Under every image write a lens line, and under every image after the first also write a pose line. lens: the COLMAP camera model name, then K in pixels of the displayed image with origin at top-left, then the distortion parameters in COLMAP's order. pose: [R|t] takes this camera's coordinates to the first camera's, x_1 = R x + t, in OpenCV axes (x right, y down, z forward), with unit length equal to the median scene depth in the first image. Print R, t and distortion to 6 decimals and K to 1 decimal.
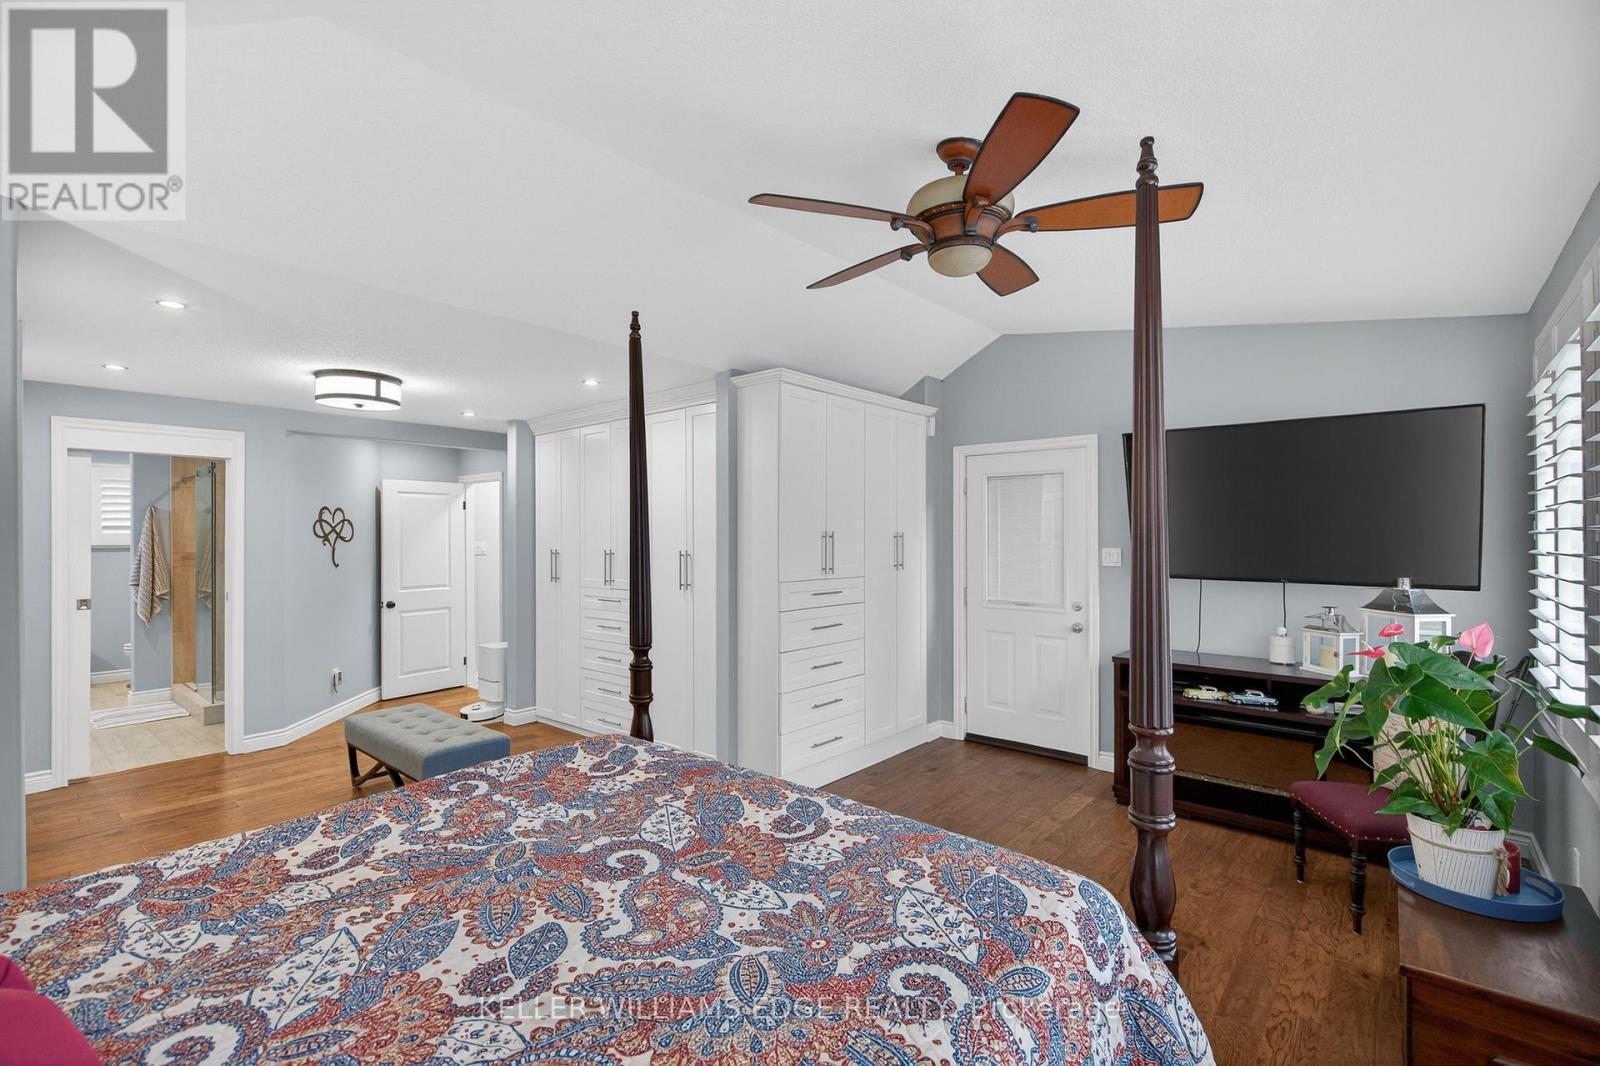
lens RADIAL K [[733.8, 0, 796.5], [0, 733.8, 537.4], [0, 0, 1]] dist [0.024635, -0.000716]
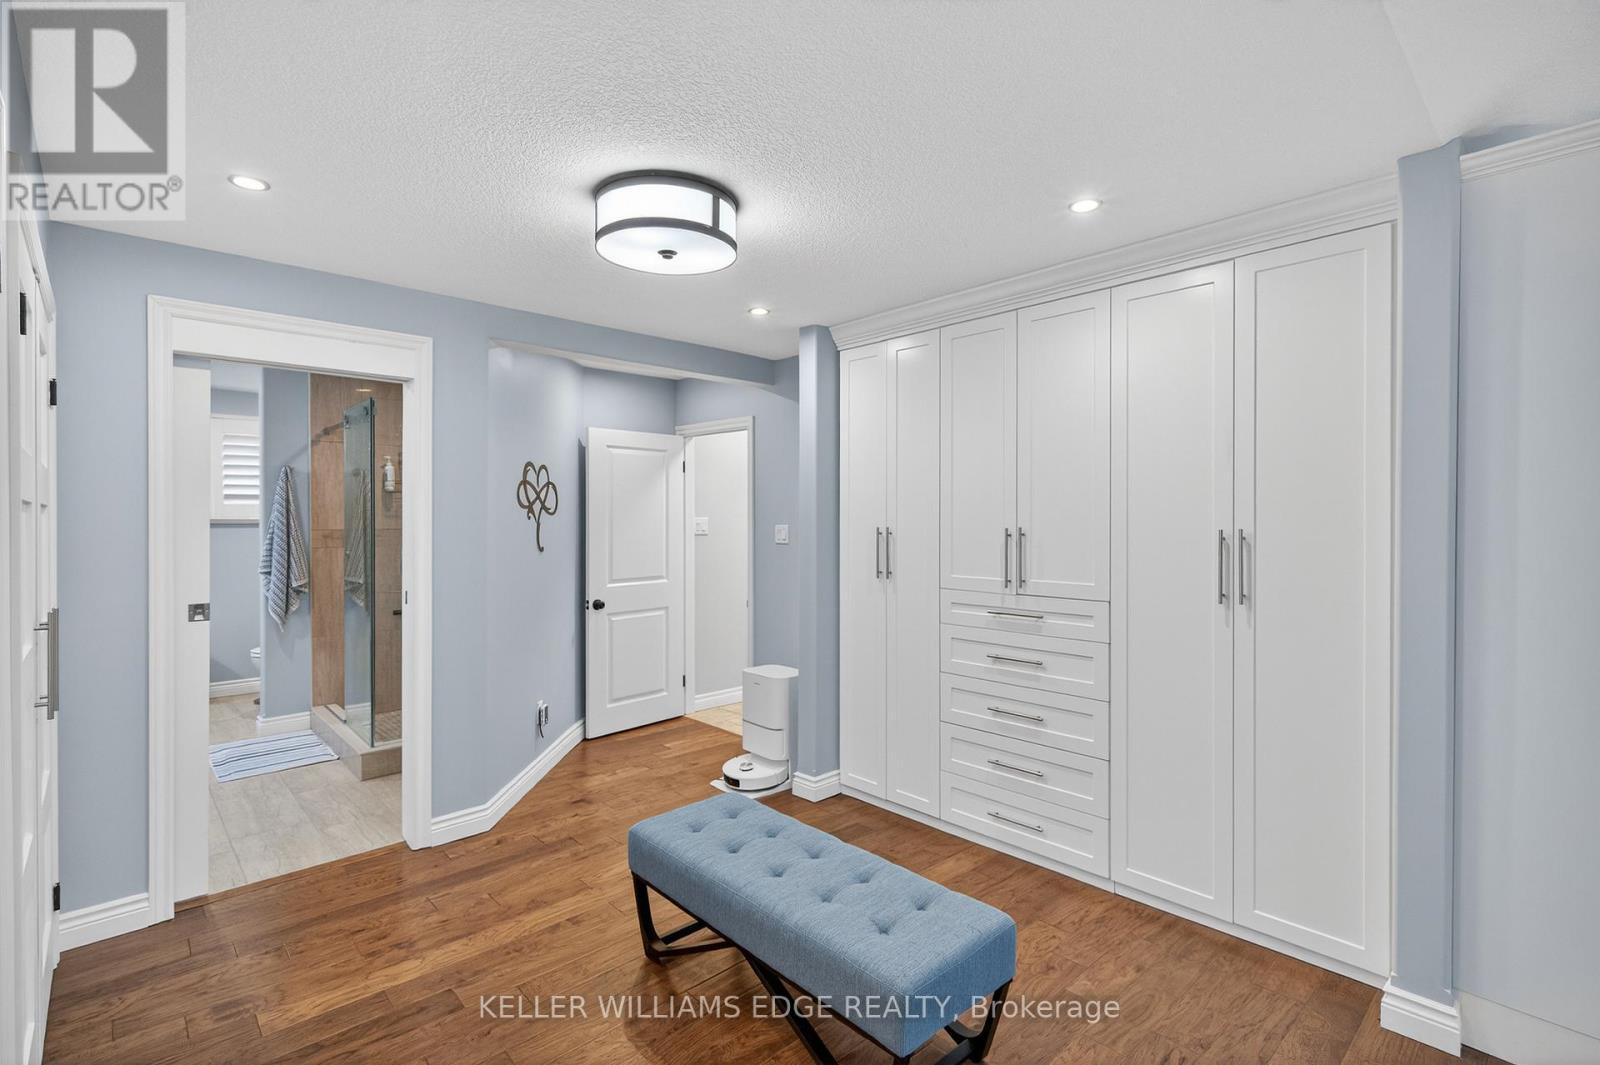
lens RADIAL K [[733.8, 0, 802.6], [0, 733.8, 522.8], [0, 0, 1]] dist [0.024635, -0.000716]
pose [[0.996374, 0.004441, -0.084967, -0.310777], [-0.004001, 0.999978, 0.005339, 0.008678], [0.084989, -0.004980, 0.996369, 0.331721]]
